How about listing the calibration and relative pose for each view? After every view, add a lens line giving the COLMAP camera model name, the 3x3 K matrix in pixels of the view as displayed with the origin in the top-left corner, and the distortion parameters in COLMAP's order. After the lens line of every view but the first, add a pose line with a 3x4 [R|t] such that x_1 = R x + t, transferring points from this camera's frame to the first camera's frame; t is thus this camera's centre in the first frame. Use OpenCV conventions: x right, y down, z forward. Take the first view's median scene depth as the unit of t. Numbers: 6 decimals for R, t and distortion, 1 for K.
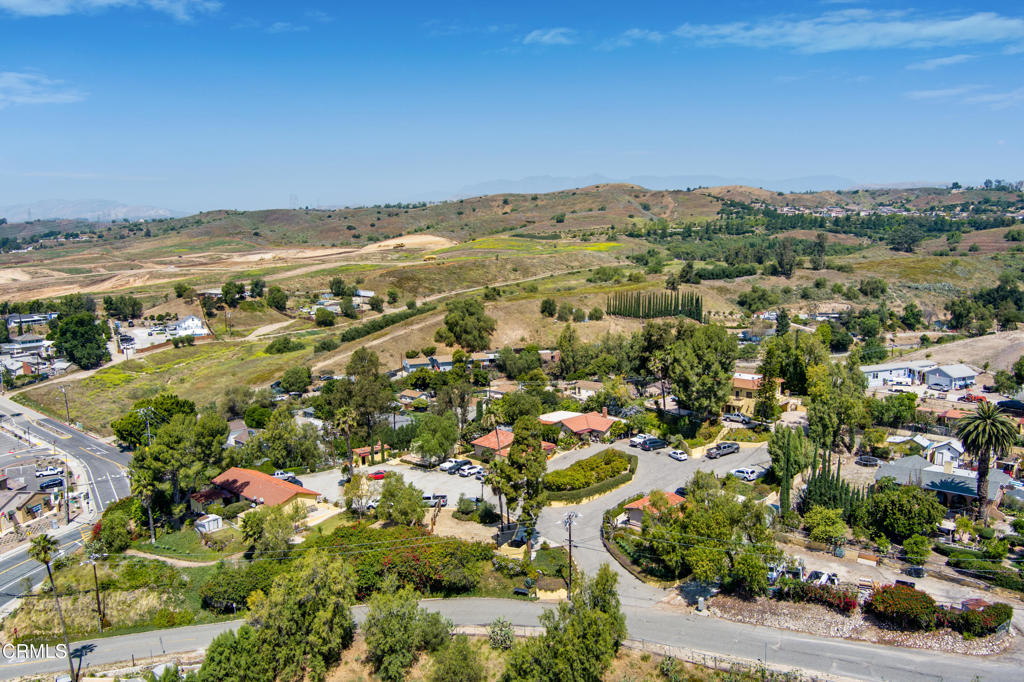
lens RADIAL K [[847.4, 0, 512.0], [0, 847.4, 341.0], [0, 0, 1]] dist [-0.072171, -0.005479]
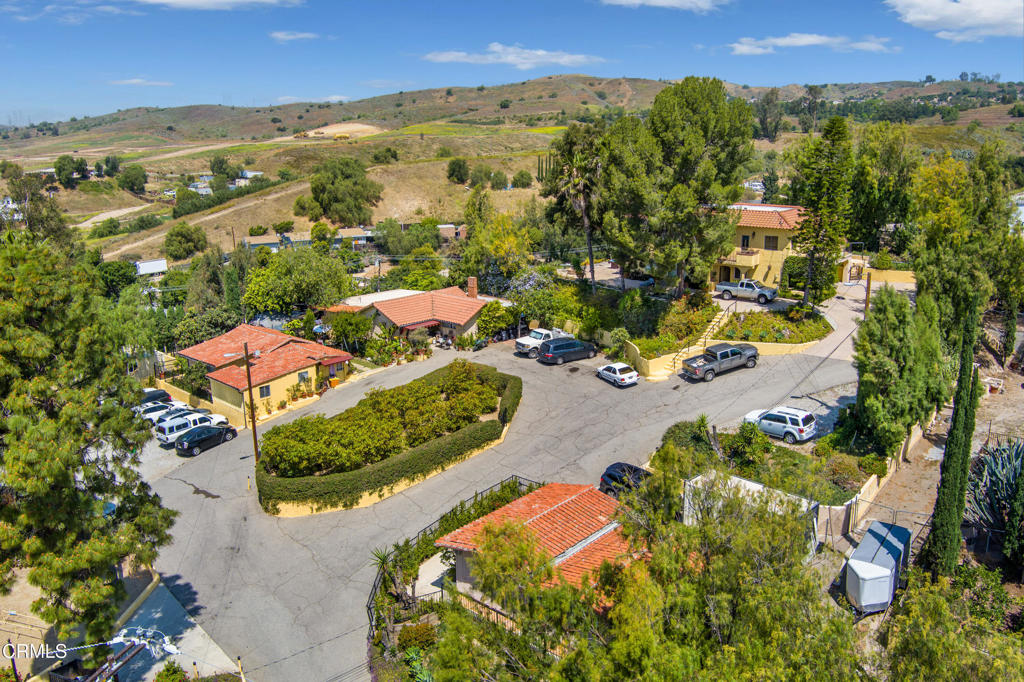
lens RADIAL K [[847.4, 0, 512.0], [0, 847.4, 341.0], [0, 0, 1]] dist [-0.072171, -0.005479]
pose [[0.998806, -0.014590, 0.046621, 0.107816], [0.009655, 0.994491, 0.104372, 0.063396], [-0.047887, -0.103797, 0.993445, 0.501635]]
